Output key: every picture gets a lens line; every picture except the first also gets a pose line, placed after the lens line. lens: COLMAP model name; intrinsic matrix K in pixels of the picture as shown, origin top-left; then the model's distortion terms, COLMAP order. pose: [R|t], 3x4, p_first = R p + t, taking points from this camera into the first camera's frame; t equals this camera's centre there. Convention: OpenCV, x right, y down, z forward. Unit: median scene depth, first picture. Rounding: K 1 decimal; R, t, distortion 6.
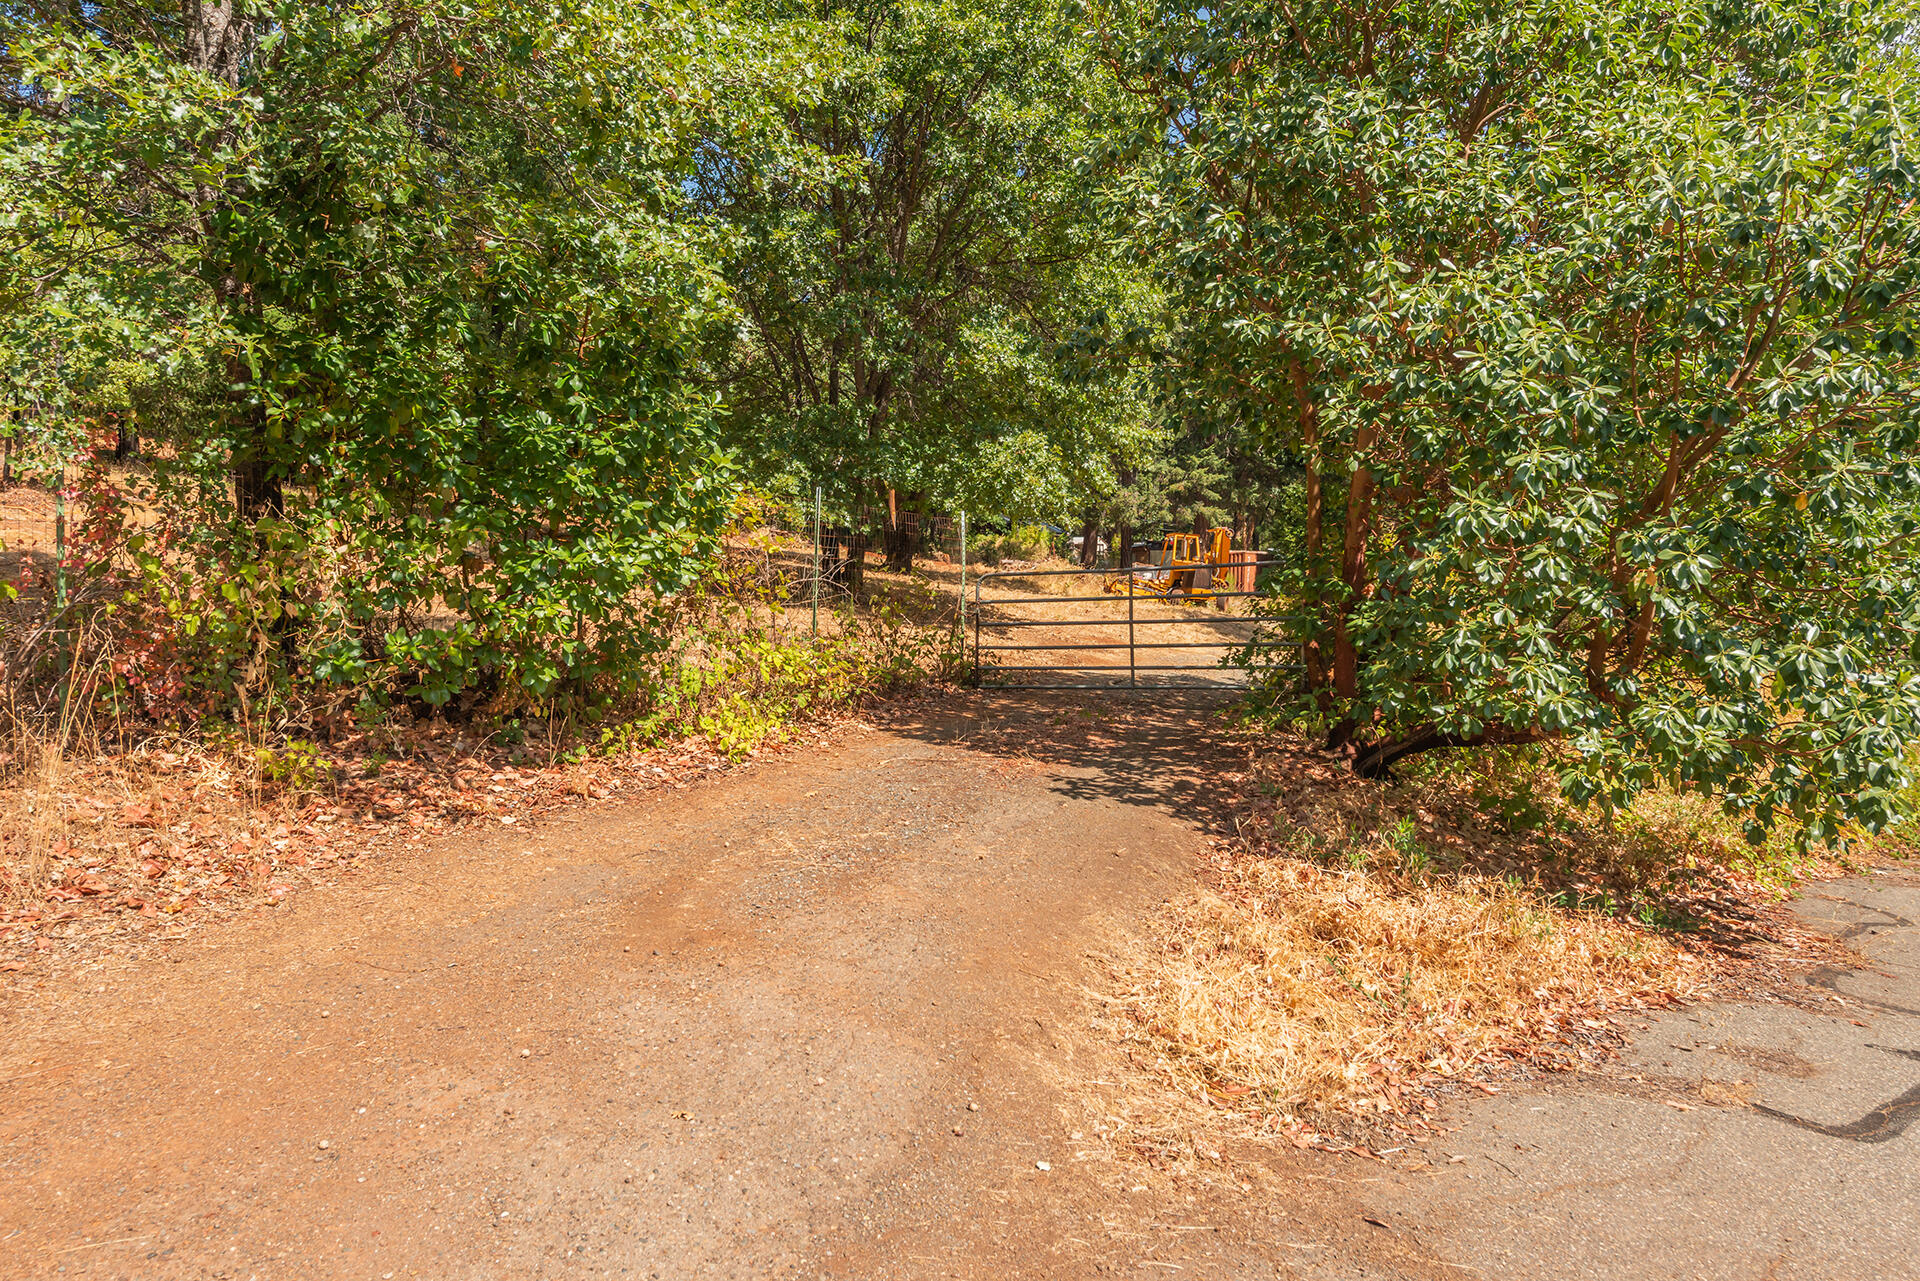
lens RADIAL K [[1078.4, 0, 958.9], [0, 1078.4, 645.6], [0, 0, 1]] dist [-0.000566, -0.000478]
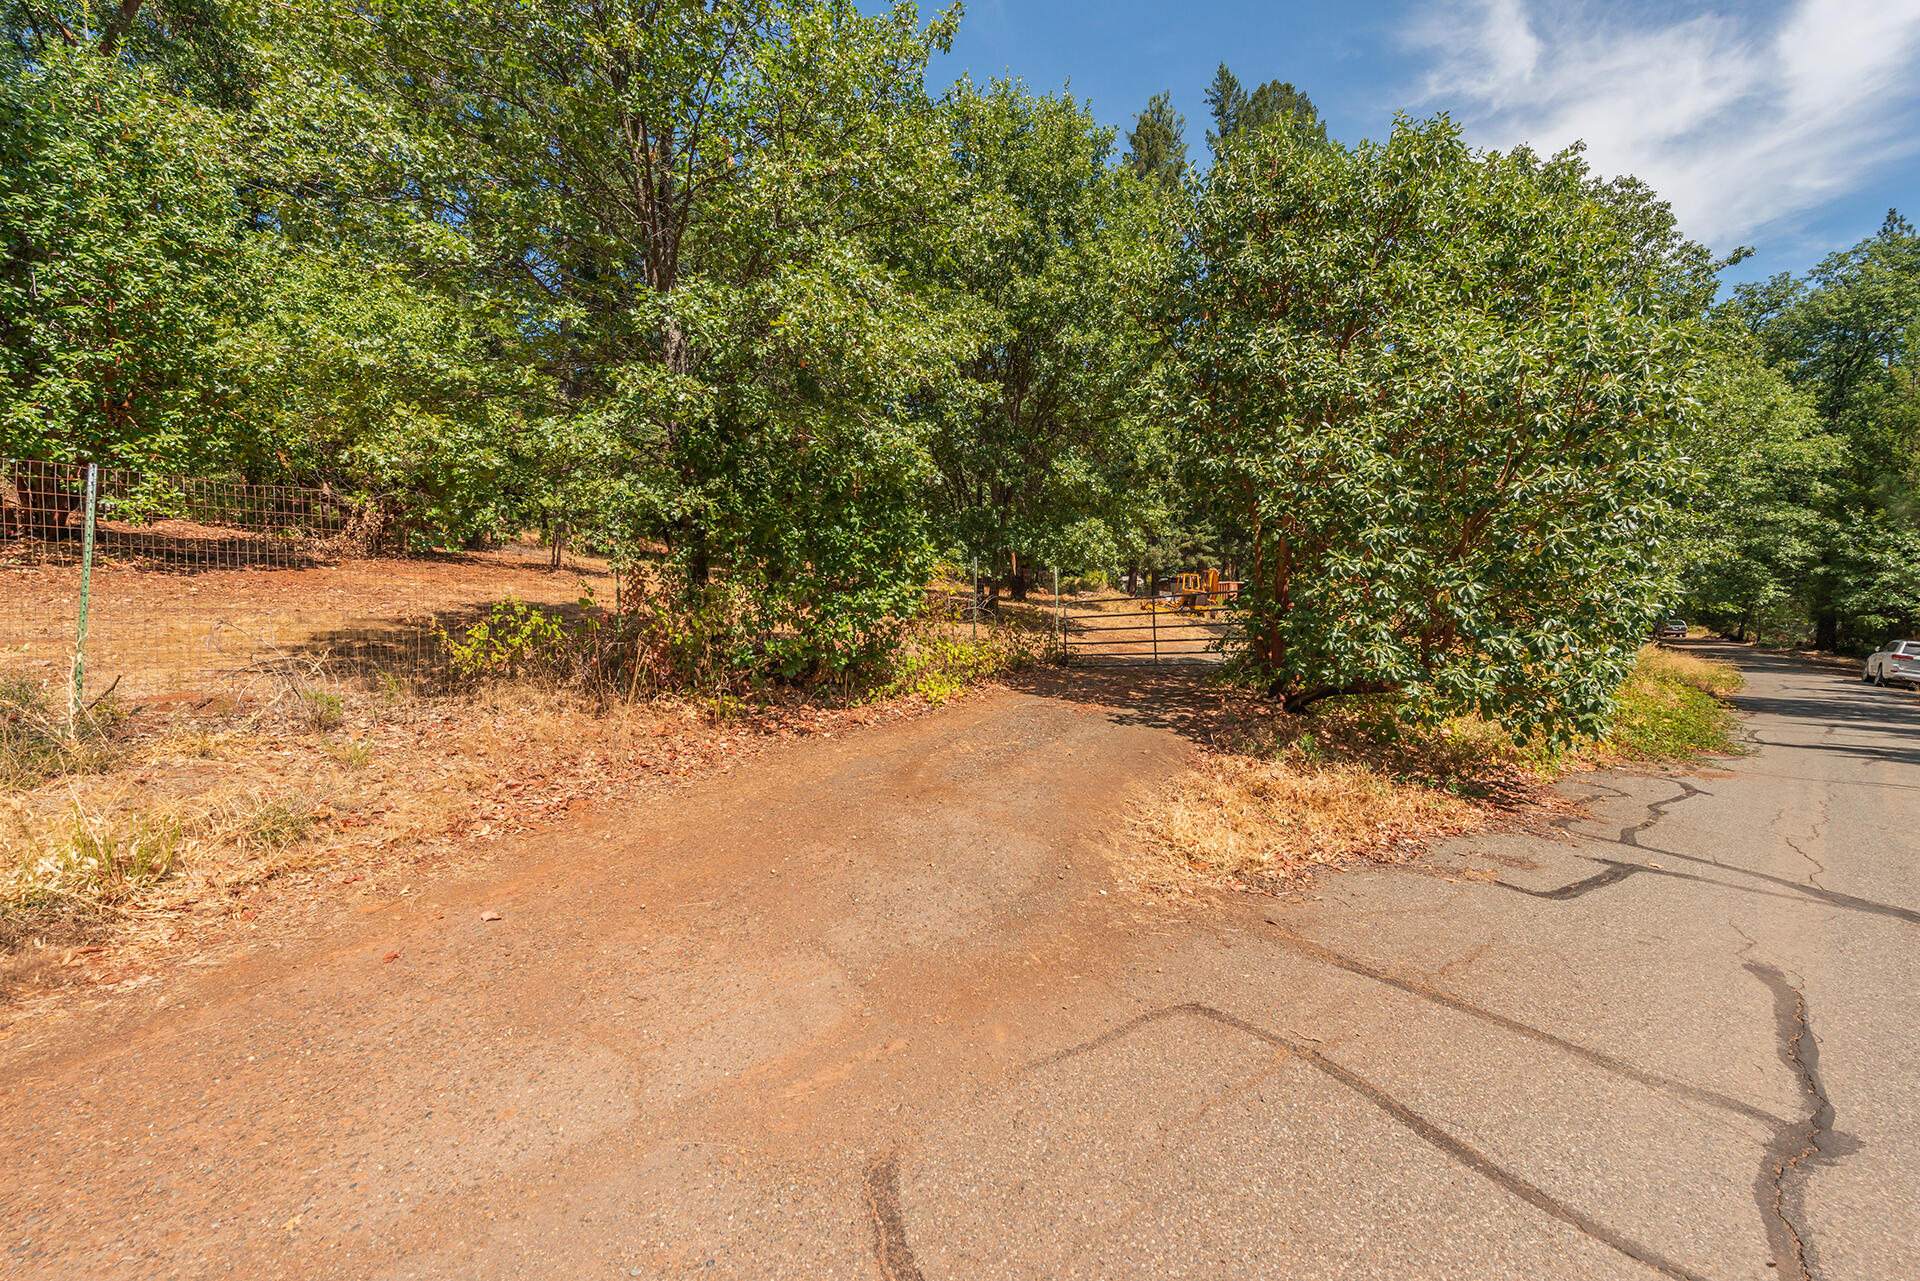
lens RADIAL K [[770.6, 0, 953.5], [0, 770.6, 645.8], [0, 0, 1]] dist [0.010986, -0.000218]
pose [[0.991850, -0.019326, -0.125940, -0.007584], [0.019180, 0.999813, -0.002369, 0.006145], [0.125962, -0.000066, 0.992035, -0.353757]]
